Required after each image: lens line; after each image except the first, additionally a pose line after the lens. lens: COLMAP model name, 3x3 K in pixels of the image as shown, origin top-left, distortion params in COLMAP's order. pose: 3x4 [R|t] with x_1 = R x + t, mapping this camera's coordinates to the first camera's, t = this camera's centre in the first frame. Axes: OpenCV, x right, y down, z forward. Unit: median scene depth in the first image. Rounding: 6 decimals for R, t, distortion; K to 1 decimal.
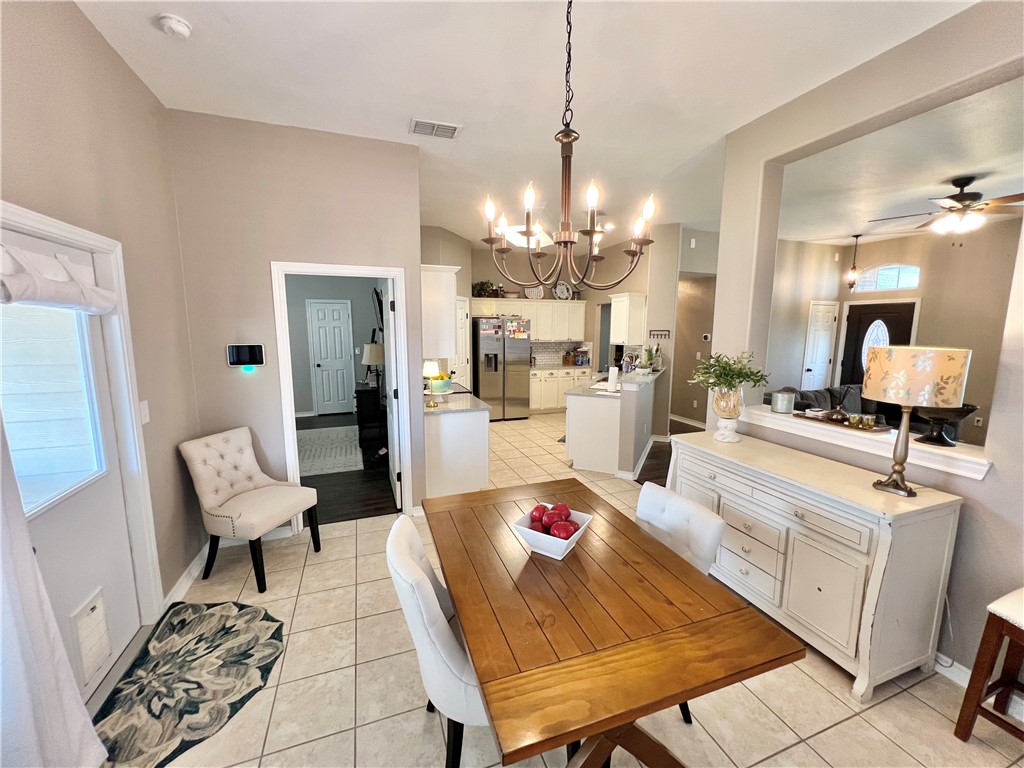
lens RADIAL K [[409.0, 0, 509.9], [0, 409.0, 385.1], [0, 0, 1]] dist [-0.002473, 0.000183]
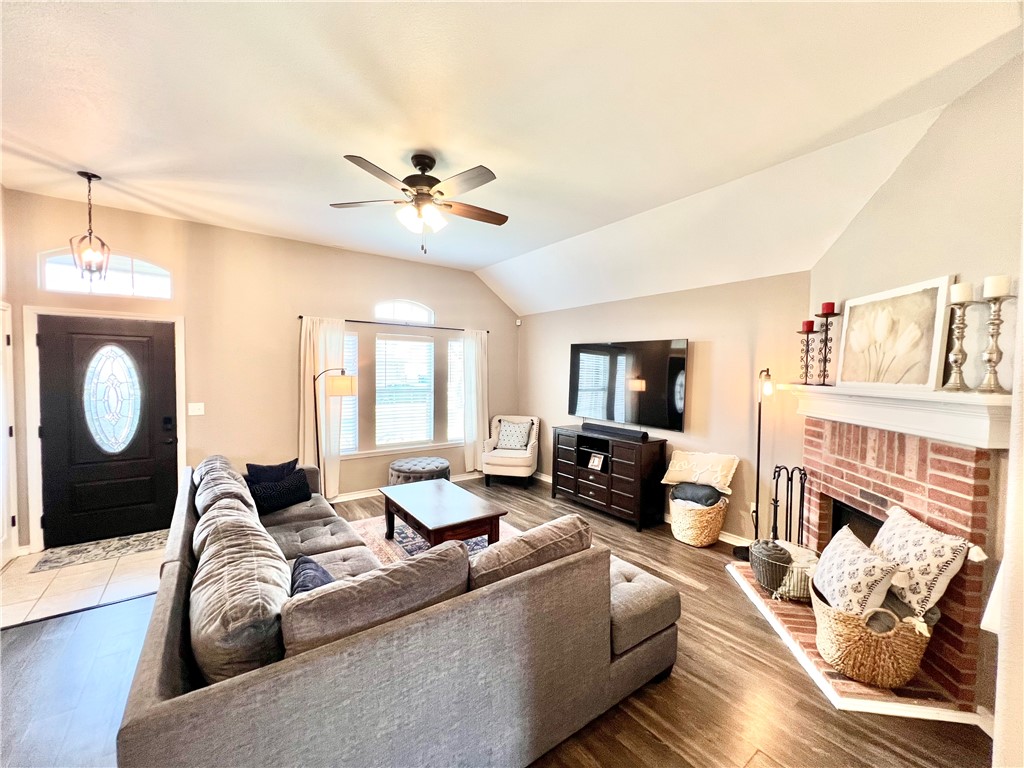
lens RADIAL K [[409.0, 0, 514.4], [0, 409.0, 387.8], [0, 0, 1]] dist [-0.002473, 0.000183]
pose [[-0.285833, -0.050021, 0.956973, 0.184712], [0.123273, 0.988420, 0.088484, -0.076320], [-0.950318, 0.143260, -0.276357, 0.567804]]
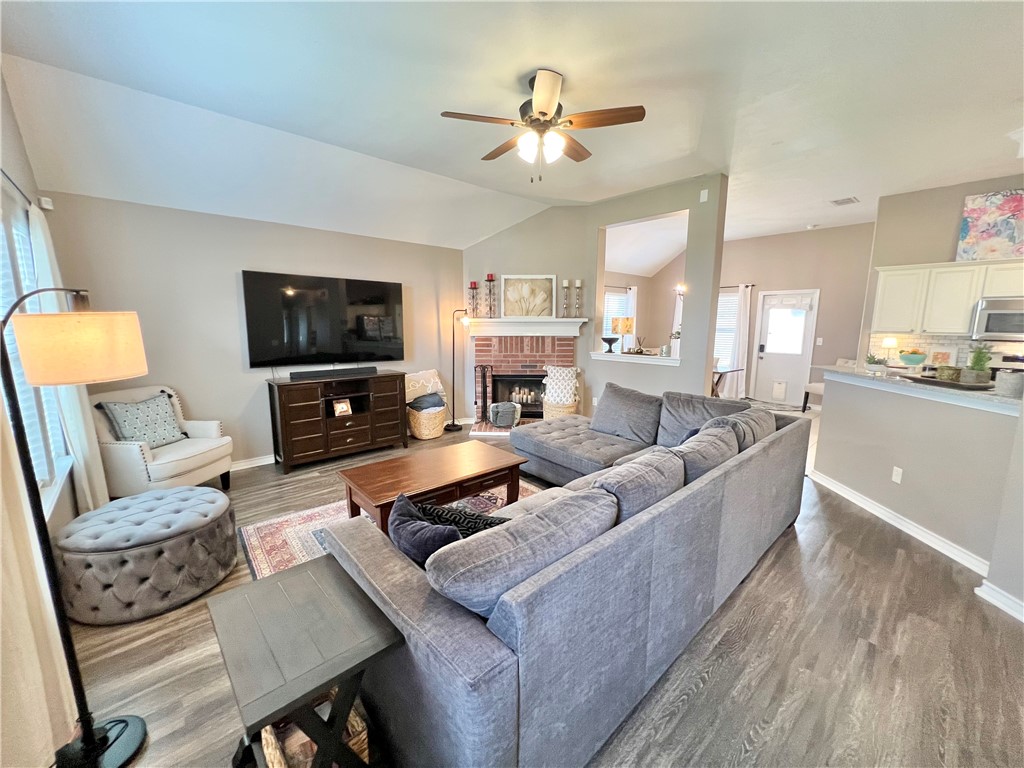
lens RADIAL K [[409.0, 0, 509.6], [0, 409.0, 386.1], [0, 0, 1]] dist [-0.002473, 0.000183]
pose [[-0.926530, 0.051321, -0.372703, 0.742110], [-0.061488, 0.956675, 0.284592, -0.104448], [0.371161, 0.286600, -0.883232, 0.891674]]
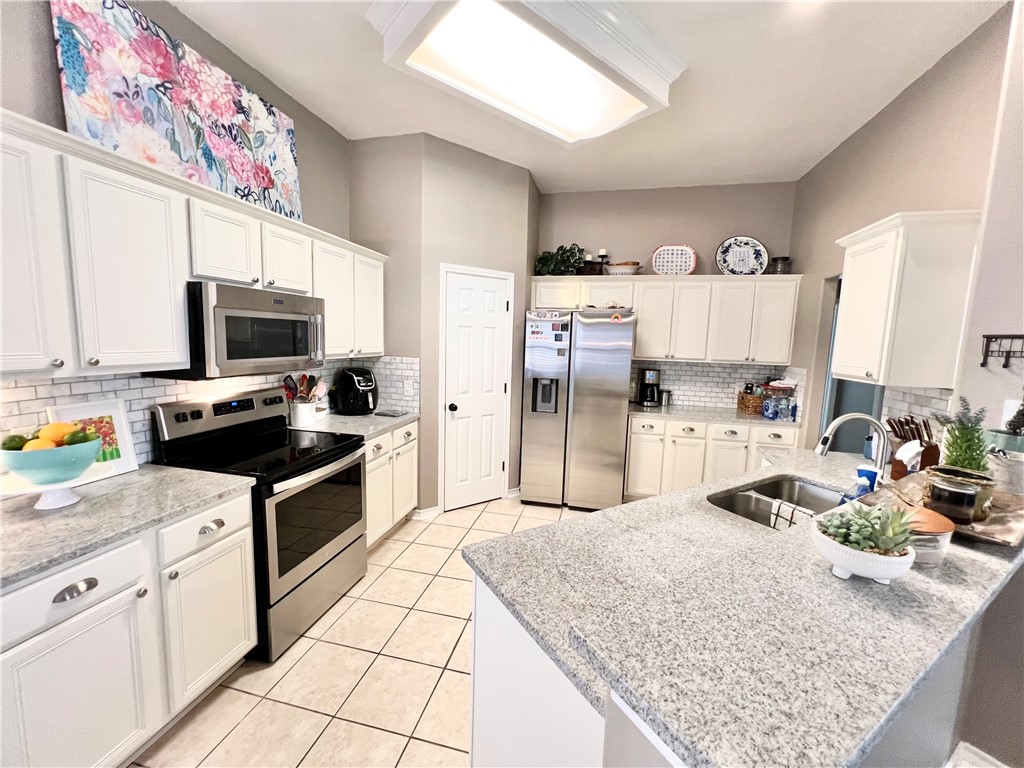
lens RADIAL K [[409.0, 0, 512.2], [0, 409.0, 384.0], [0, 0, 1]] dist [-0.002473, 0.000183]
pose [[0.835310, 0.084719, -0.543212, 0.186459], [-0.104886, 0.994465, -0.006188, -0.056572], [0.539681, 0.062144, 0.839573, 0.497931]]
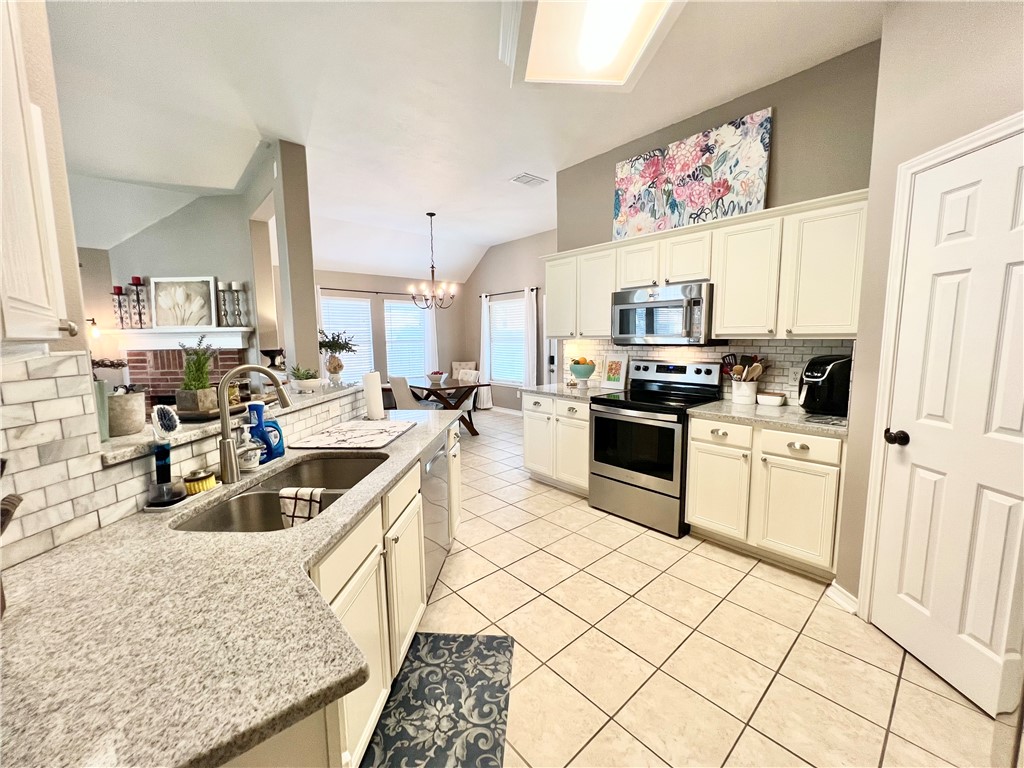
lens RADIAL K [[409.0, 0, 509.5], [0, 409.0, 384.5], [0, 0, 1]] dist [-0.002473, 0.000183]
pose [[-0.932580, 0.047627, -0.357807, 0.175758], [-0.044272, 0.968681, 0.244329, -0.104346], [0.358238, 0.243697, -0.901264, 0.977495]]
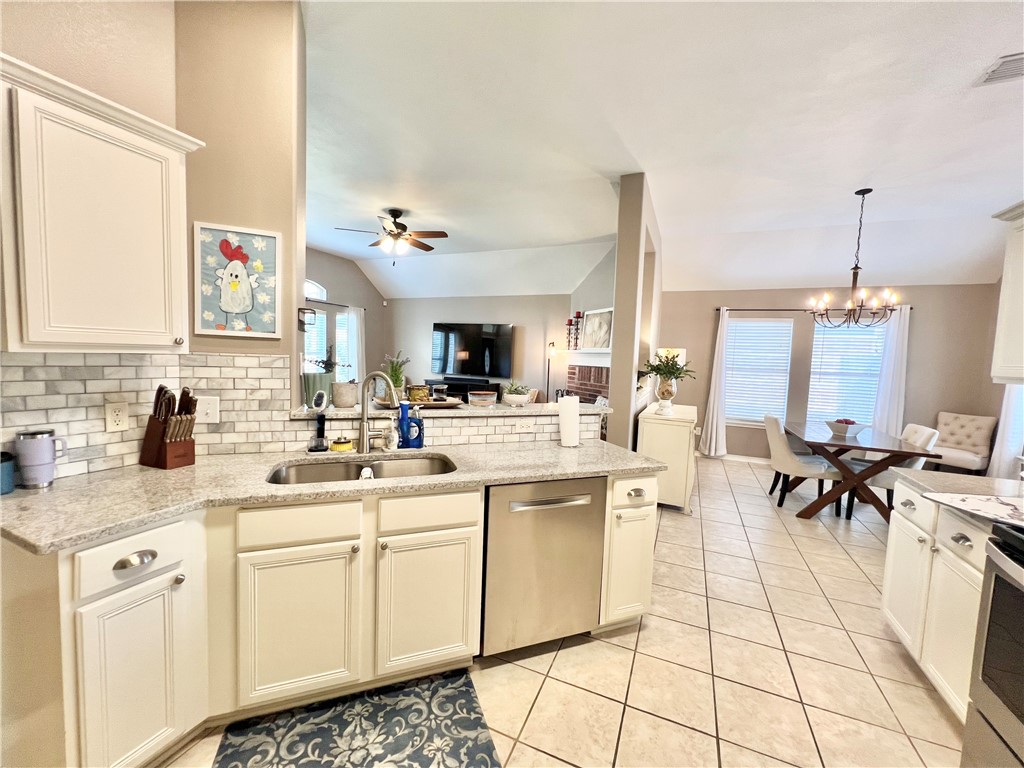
lens RADIAL K [[409.0, 0, 512.4], [0, 409.0, 384.8], [0, 0, 1]] dist [-0.002473, 0.000183]
pose [[-0.722482, -0.081790, 0.686535, -0.022535], [0.056909, 0.982574, 0.176947, -0.094369], [-0.689044, 0.166911, -0.705237, 0.885592]]
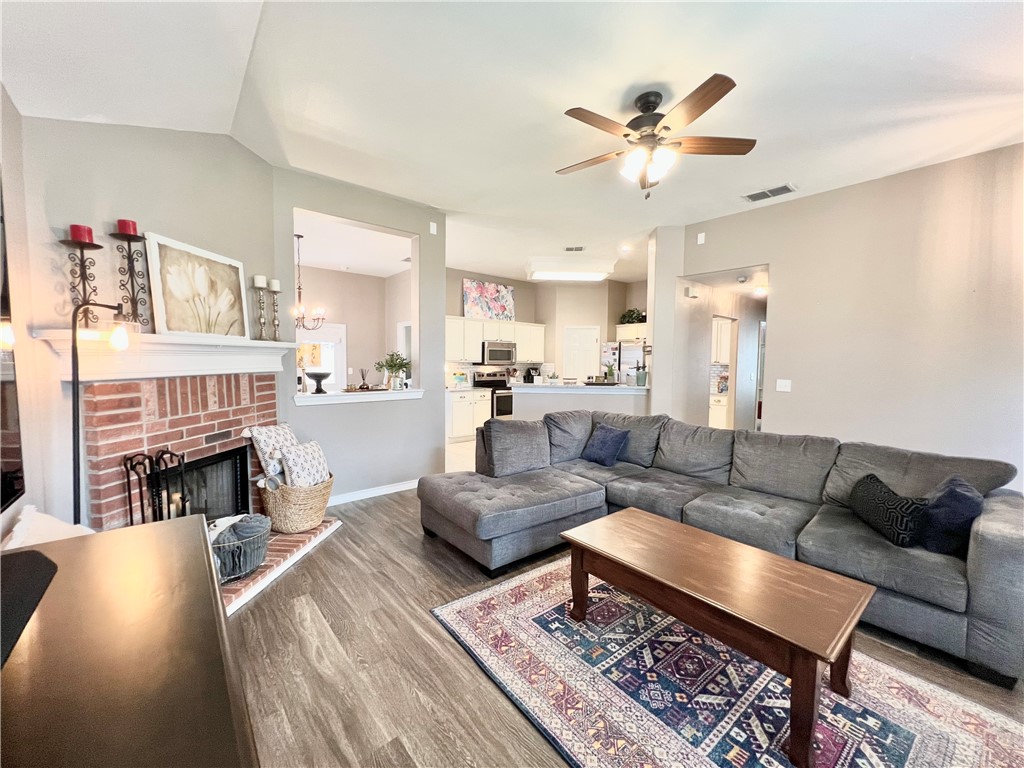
lens RADIAL K [[409.0, 0, 512.7], [0, 409.0, 386.4], [0, 0, 1]] dist [-0.002473, 0.000183]
pose [[0.347729, 0.058340, -0.935778, 0.862628], [-0.140777, 0.989997, 0.009408, -0.009126], [0.926966, 0.128465, 0.352463, 0.322222]]
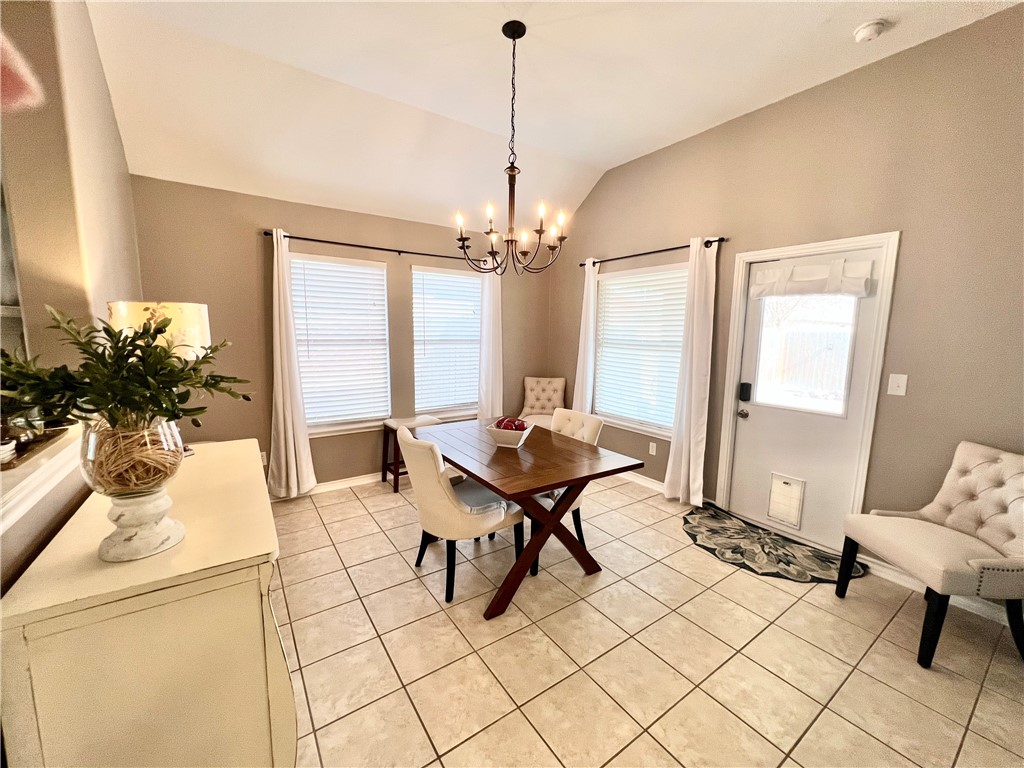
lens RADIAL K [[409.0, 0, 508.8], [0, 409.0, 385.4], [0, 0, 1]] dist [-0.002473, 0.000183]
pose [[-0.969595, 0.016158, -0.244180, 0.107979], [-0.051948, 0.961486, 0.269900, -0.050679], [0.239136, 0.274378, -0.931413, 0.527533]]
